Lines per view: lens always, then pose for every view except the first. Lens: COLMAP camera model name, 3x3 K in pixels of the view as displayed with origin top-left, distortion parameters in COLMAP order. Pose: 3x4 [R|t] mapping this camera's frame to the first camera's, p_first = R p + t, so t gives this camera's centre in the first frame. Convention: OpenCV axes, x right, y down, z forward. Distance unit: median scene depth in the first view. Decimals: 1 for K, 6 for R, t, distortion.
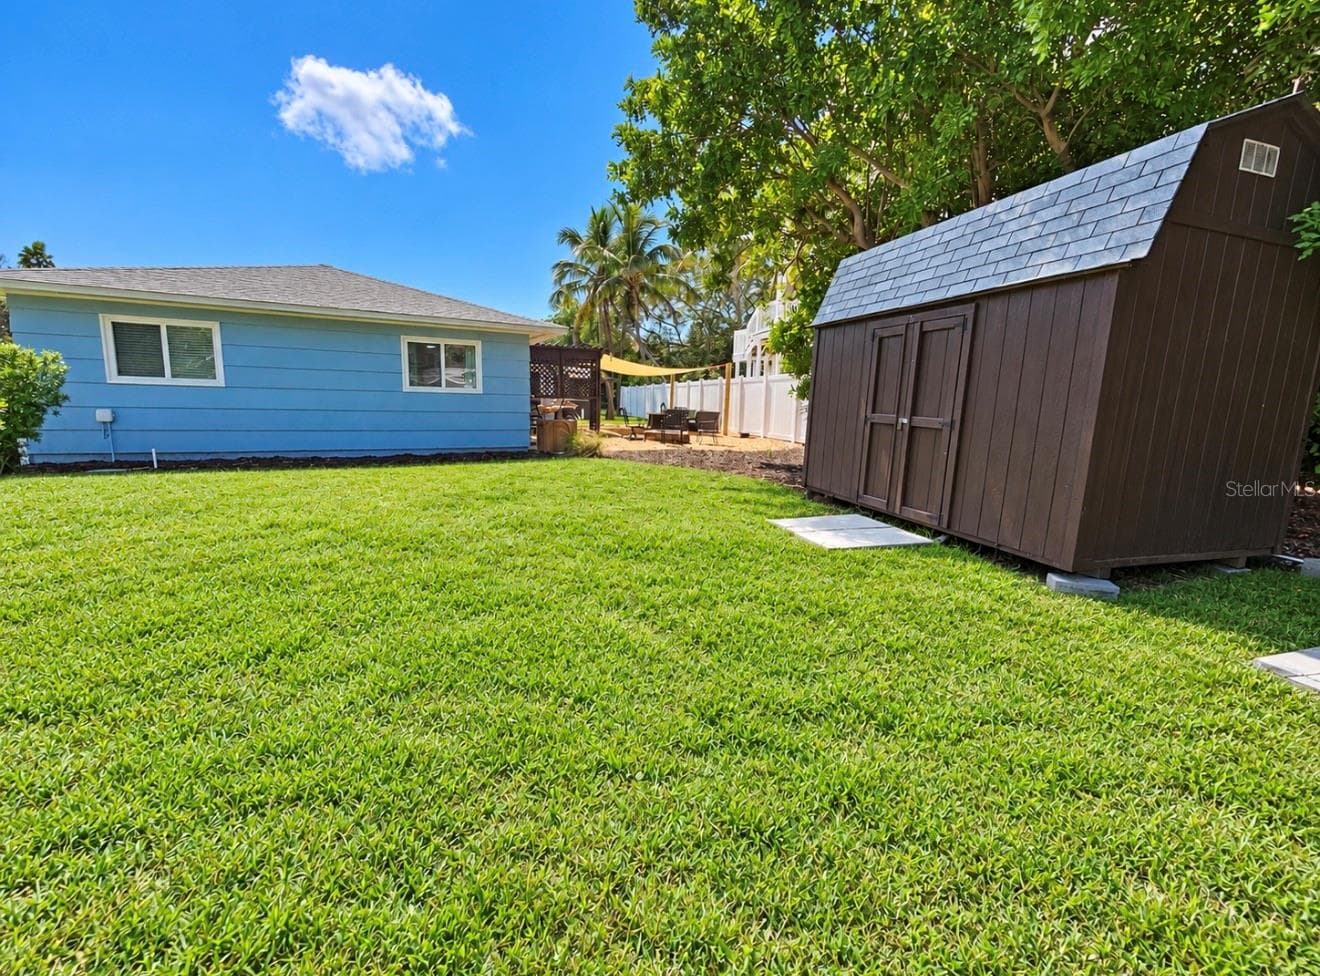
lens RADIAL K [[554.4, 0, 660.0], [0, 554.4, 488.0], [0, 0, 1]] dist [0.000207, -0.000281]
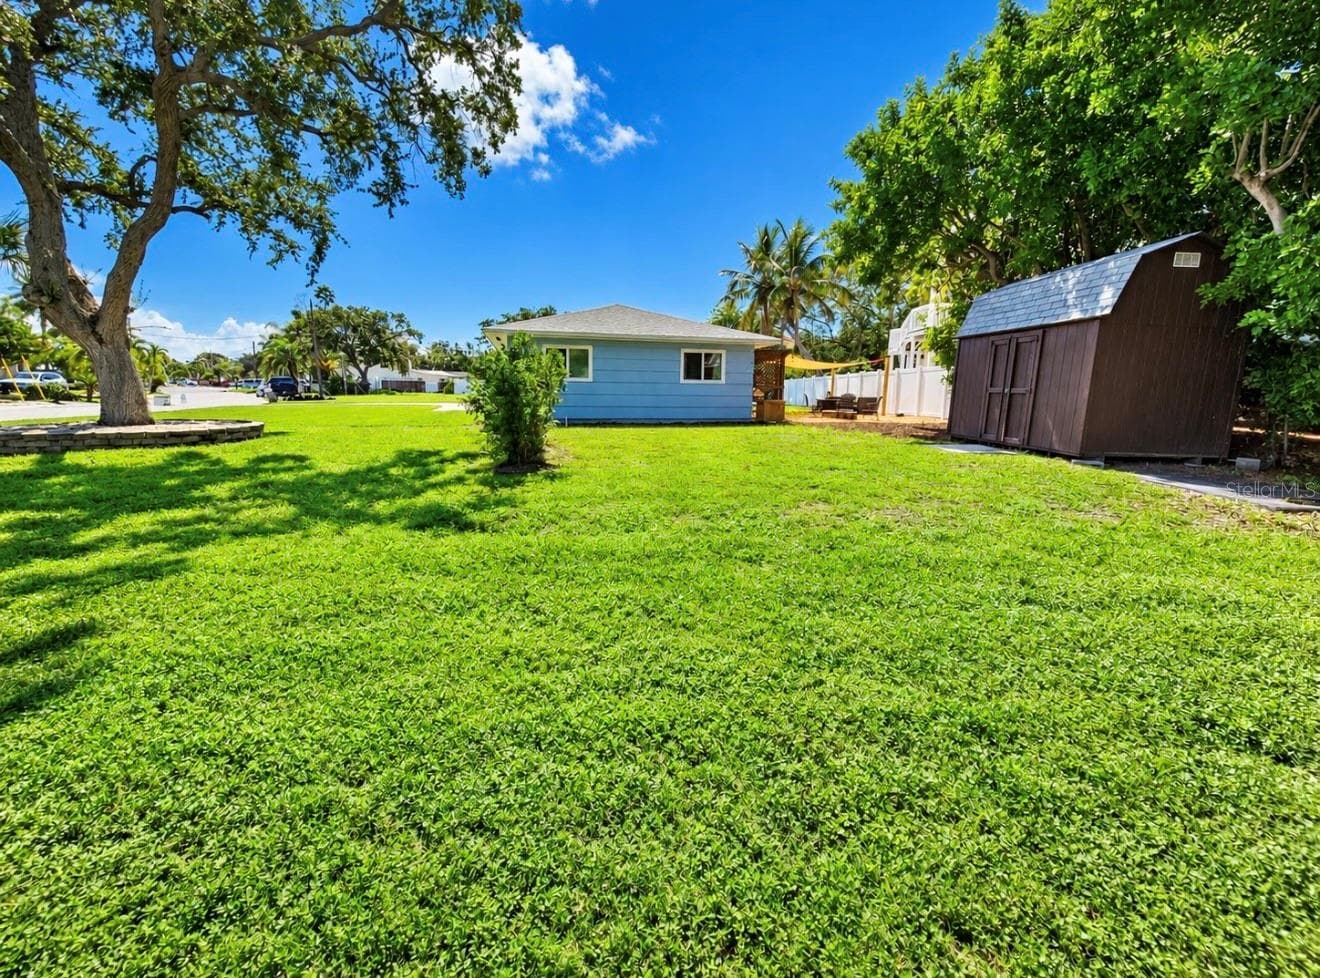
lens RADIAL K [[554.4, 0, 660.0], [0, 554.4, 489.0], [0, 0, 1]] dist [0.000207, -0.000281]
pose [[0.972916, 0.024746, -0.229829, -0.095942], [-0.022383, 0.999666, 0.012882, 0.078609], [0.230071, -0.007388, 0.973146, -0.403200]]
